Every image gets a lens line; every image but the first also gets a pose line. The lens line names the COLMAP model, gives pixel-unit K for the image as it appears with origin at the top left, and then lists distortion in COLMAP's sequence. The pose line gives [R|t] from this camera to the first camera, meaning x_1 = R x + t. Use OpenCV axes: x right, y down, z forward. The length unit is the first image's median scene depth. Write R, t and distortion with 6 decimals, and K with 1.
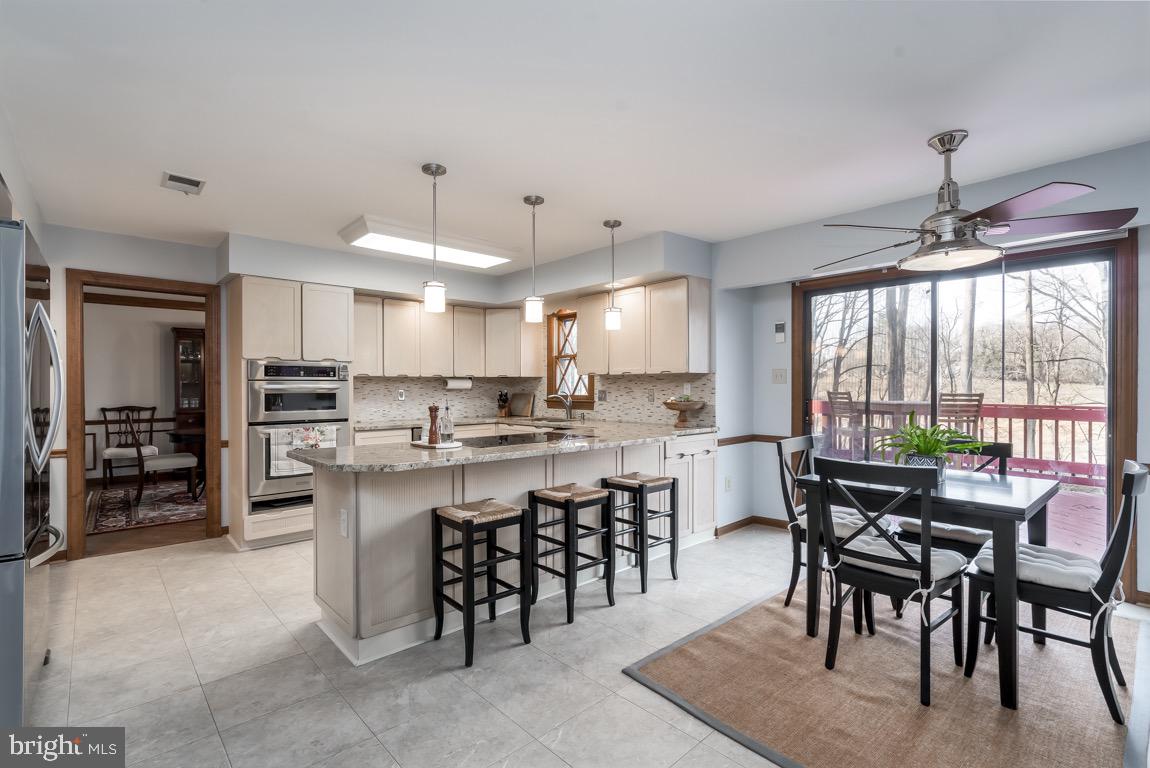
lens RADIAL K [[531.4, 0, 574.3], [0, 531.4, 386.5], [0, 0, 1]] dist [-0.002528, 0.000672]
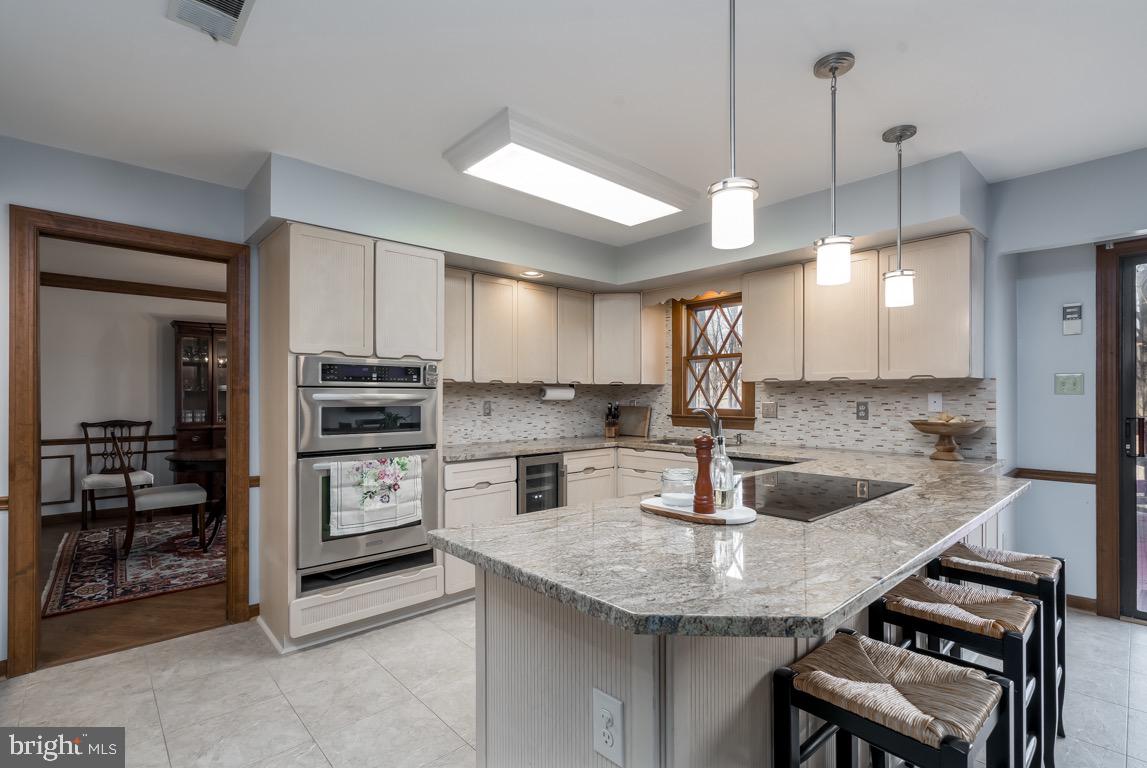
lens RADIAL K [[530.0, 0, 569.9], [0, 530.0, 394.2], [0, 0, 1]] dist [-0.002528, 0.000672]
pose [[0.999992, 0.003373, 0.002122, -0.262058], [-0.003365, 0.999987, -0.003787, -0.001168], [-0.002134, 0.003780, 0.999991, 0.329561]]
